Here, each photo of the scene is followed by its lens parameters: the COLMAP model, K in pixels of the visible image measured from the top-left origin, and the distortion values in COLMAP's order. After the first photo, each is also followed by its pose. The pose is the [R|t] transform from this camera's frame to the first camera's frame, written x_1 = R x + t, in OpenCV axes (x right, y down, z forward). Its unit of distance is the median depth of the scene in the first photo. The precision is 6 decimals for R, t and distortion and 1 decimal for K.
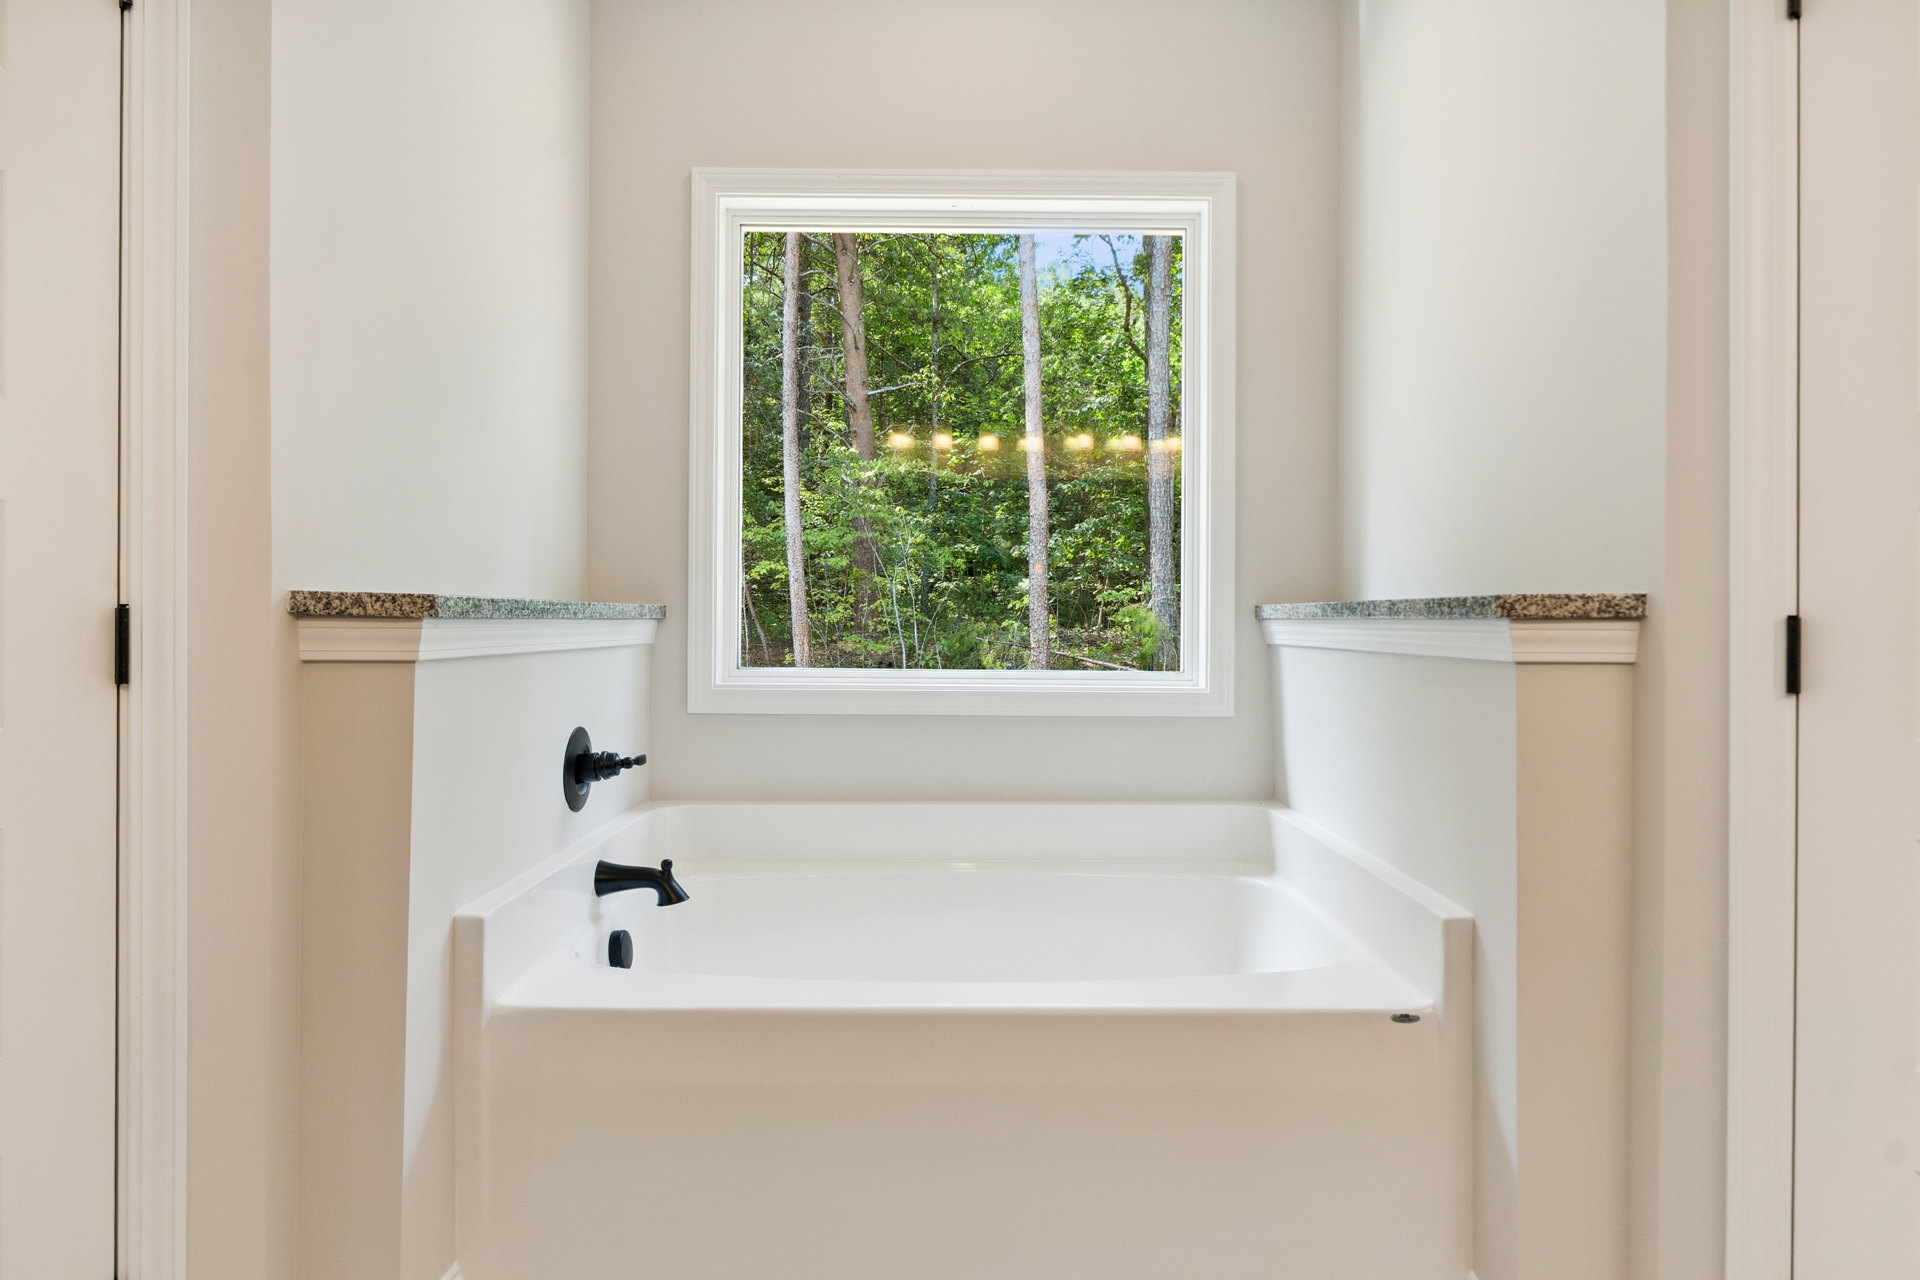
lens RADIAL K [[1109.5, 0, 960.5], [0, 1109.5, 613.9], [0, 0, 1]] dist [-0.002301, -0.000859]
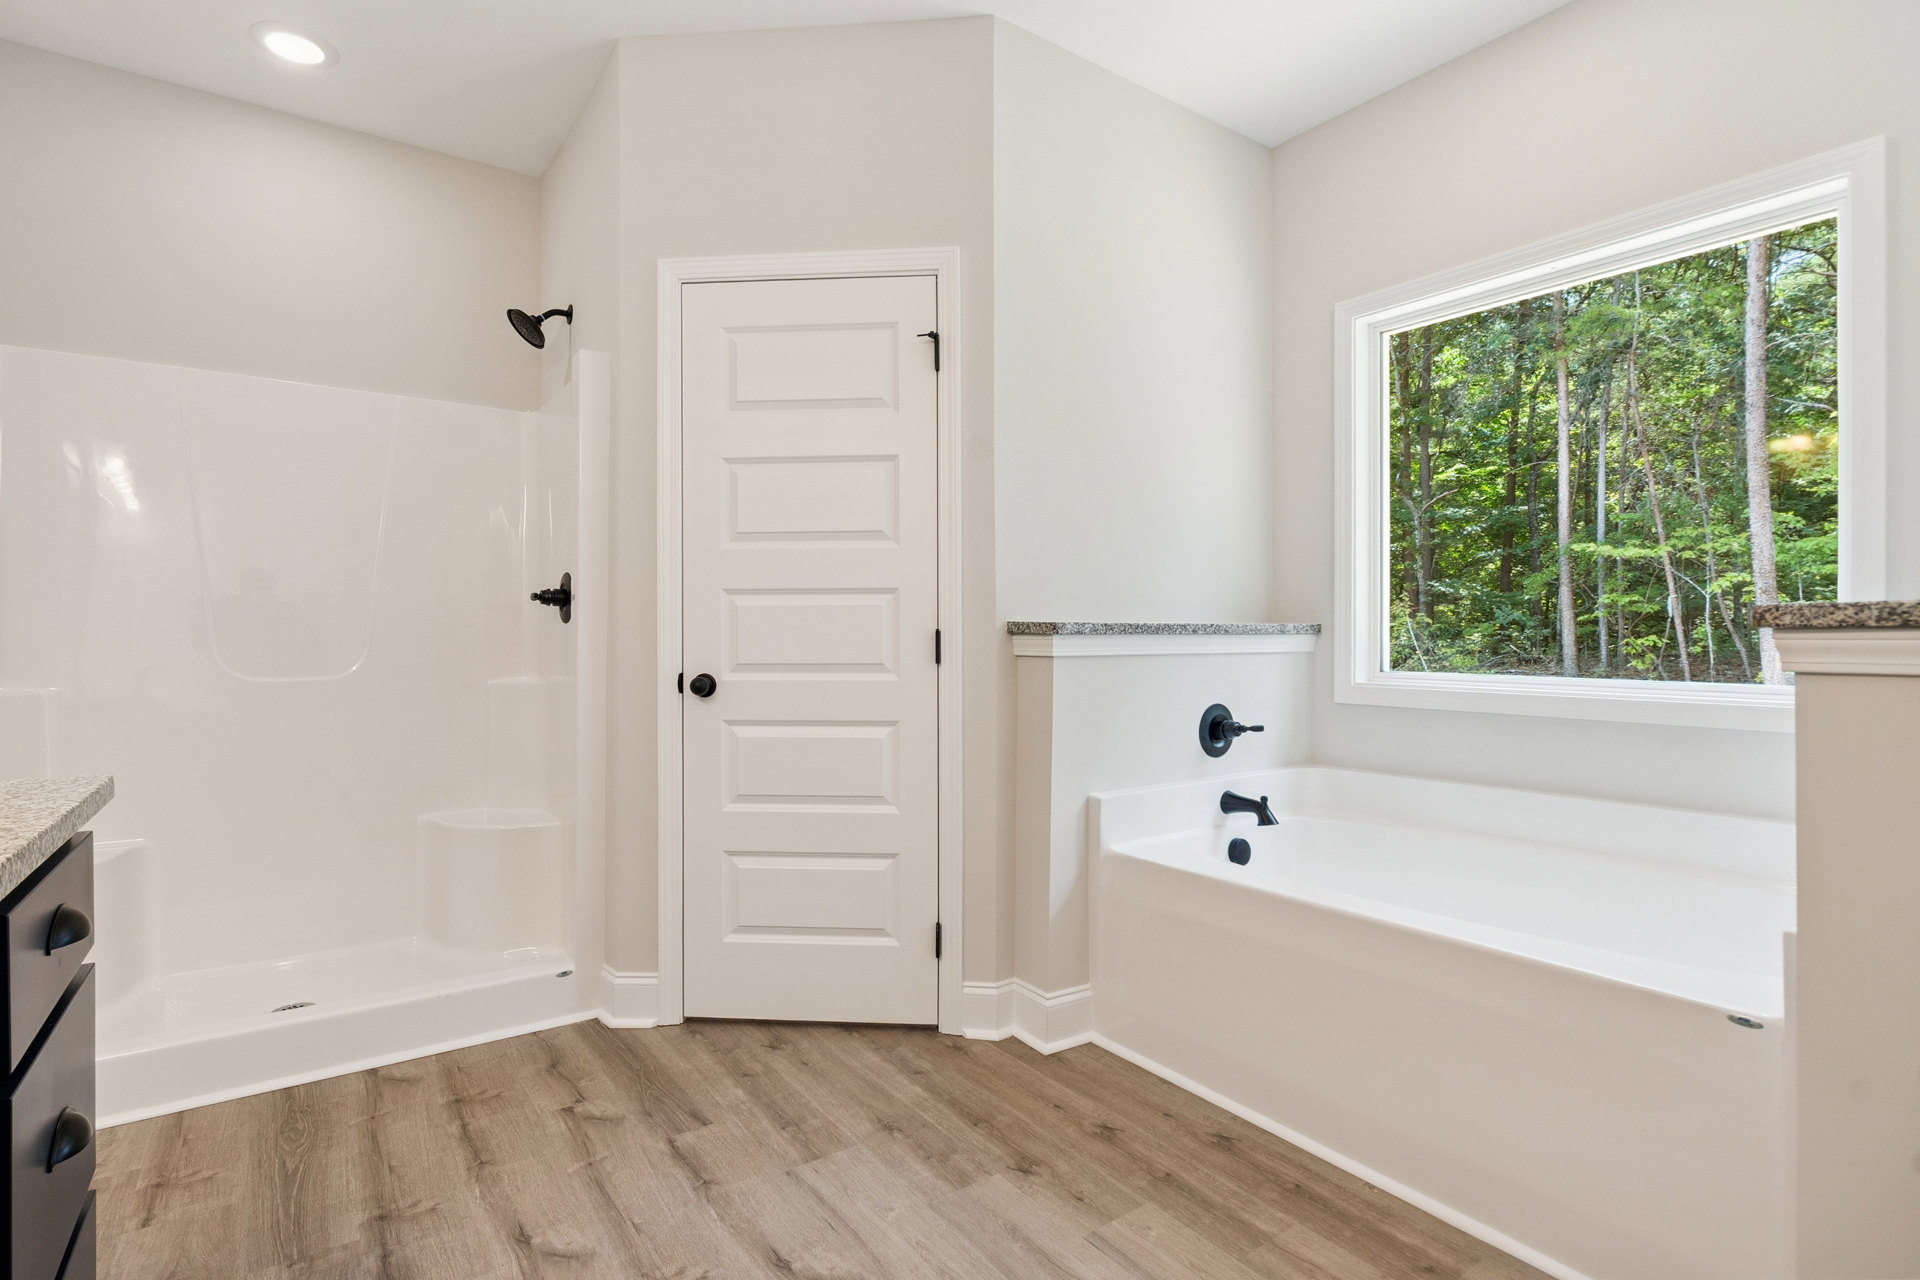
lens RADIAL K [[927.8, 0, 959.4], [0, 927.8, 628.0], [0, 0, 1]] dist [-0.004870, -0.001615]
pose [[0.585418, -0.011684, -0.810647, 0.675756], [0.009436, 0.999927, -0.007597, 0.003000], [0.810676, -0.003202, 0.585486, -0.078772]]
